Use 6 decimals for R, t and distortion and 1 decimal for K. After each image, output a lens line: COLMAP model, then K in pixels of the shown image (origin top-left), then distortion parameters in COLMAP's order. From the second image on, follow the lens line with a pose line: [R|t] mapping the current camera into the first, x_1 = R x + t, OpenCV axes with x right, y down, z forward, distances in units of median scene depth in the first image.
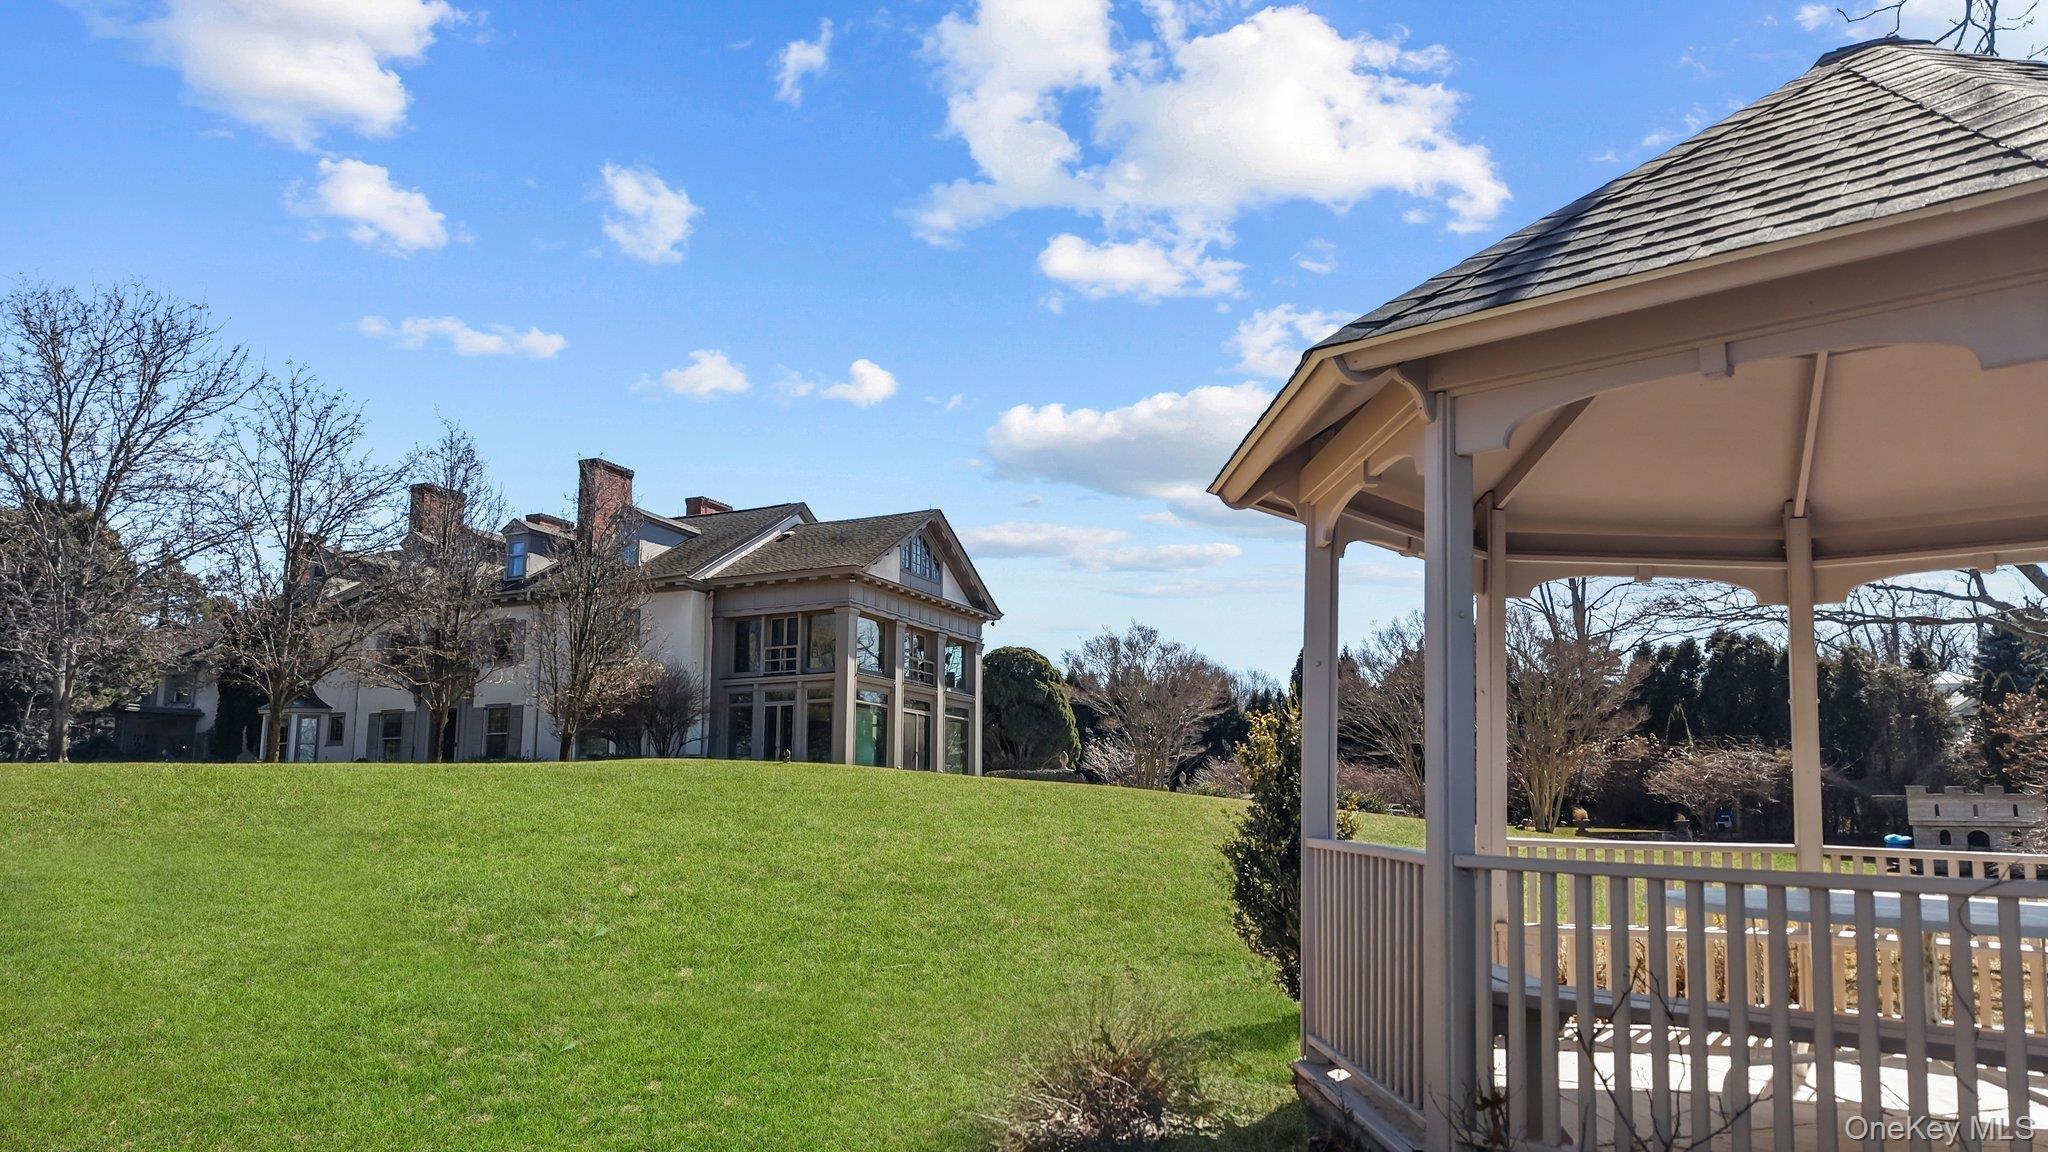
lens RADIAL K [[1451.9, 0, 1024.0], [0, 1451.9, 576.0], [0, 0, 1]] dist [0.001205, -0.000622]
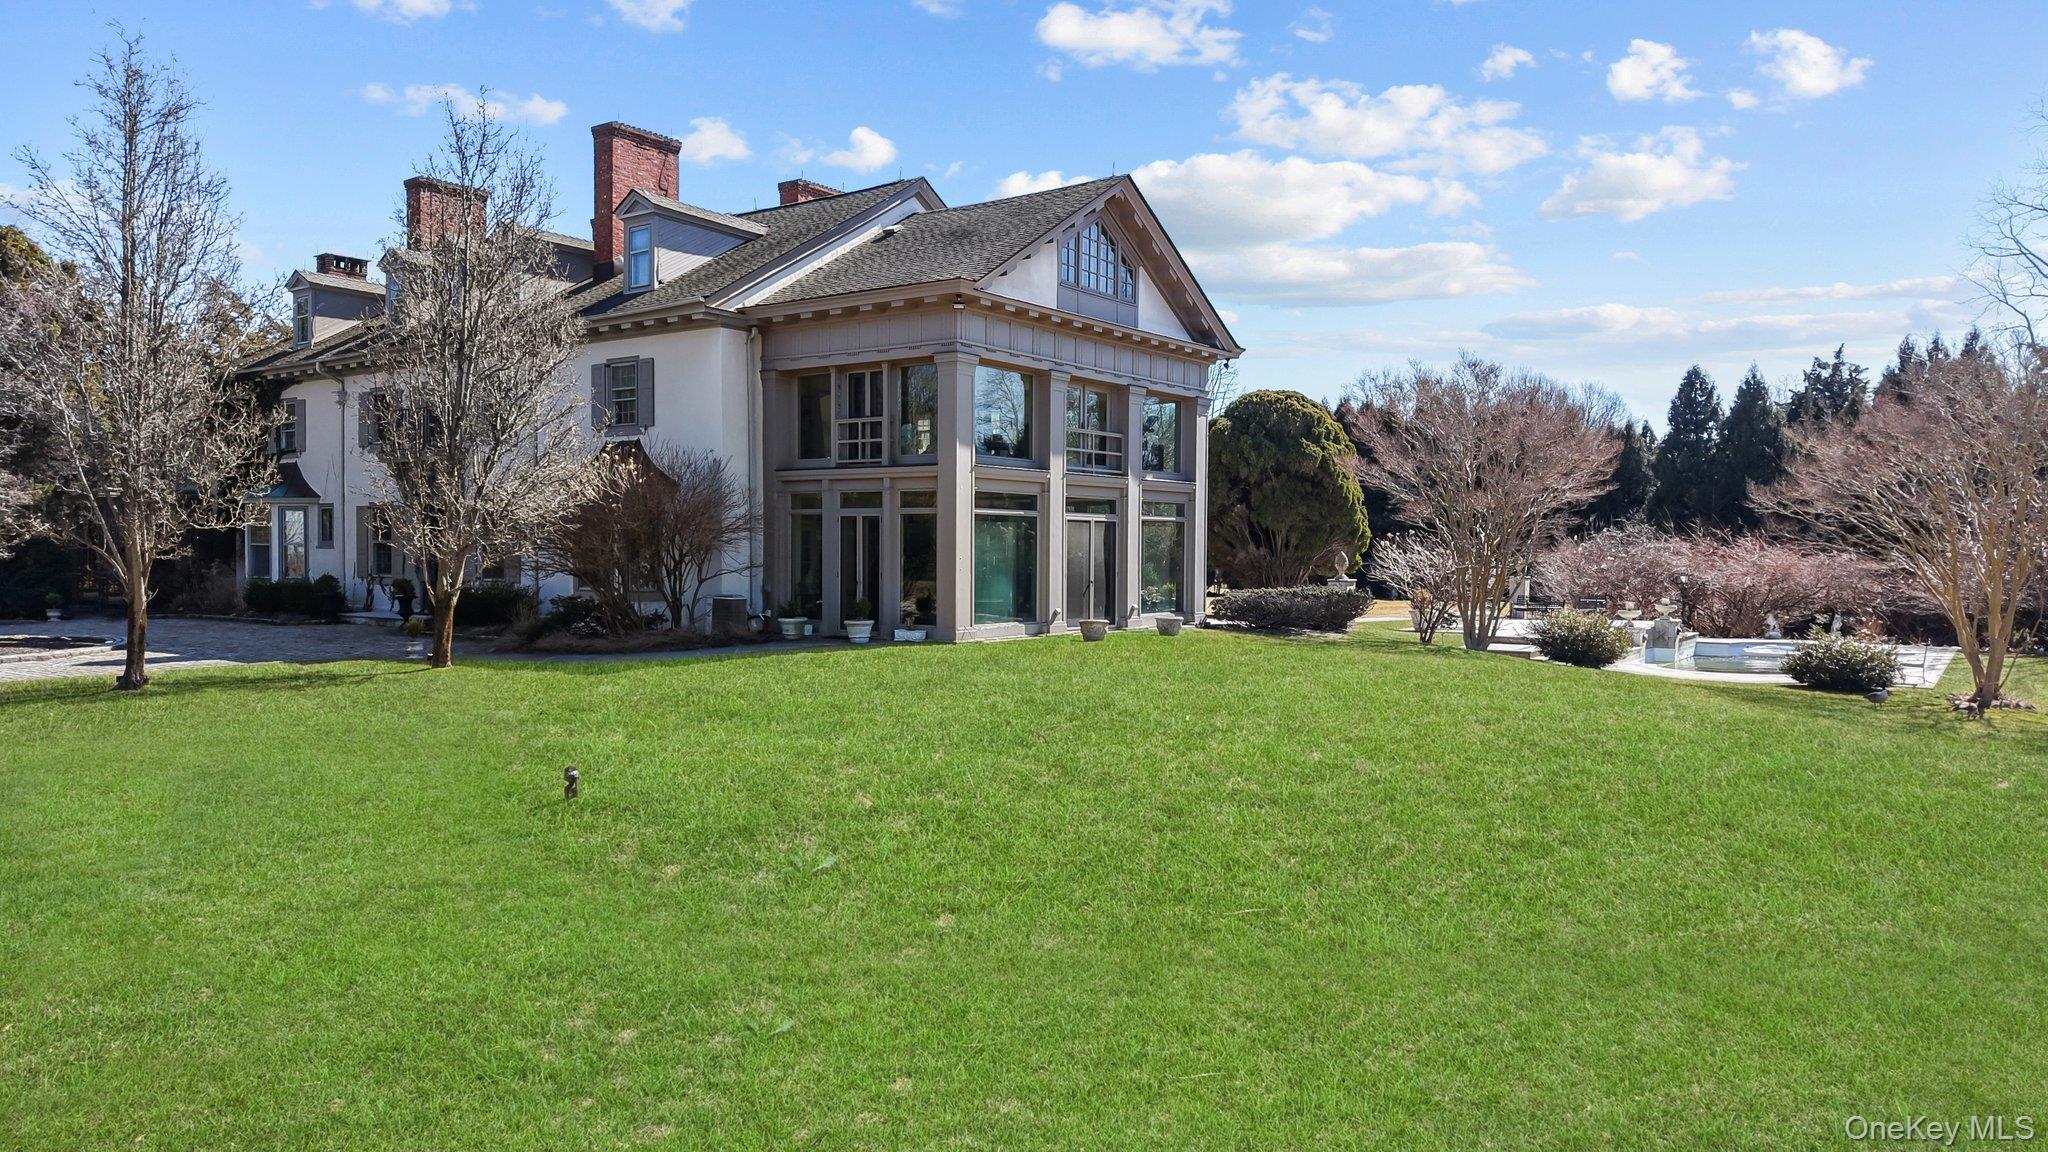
lens RADIAL K [[1450.8, 0, 982.7], [0, 1450.8, 572.4], [0, 0, 1]] dist [0.001472, 0.000056]
pose [[0.975320, 0.012311, -0.220453, 0.015722], [0.031641, 0.980346, 0.194731, -0.004600], [0.218518, -0.196900, 0.955762, 0.399555]]
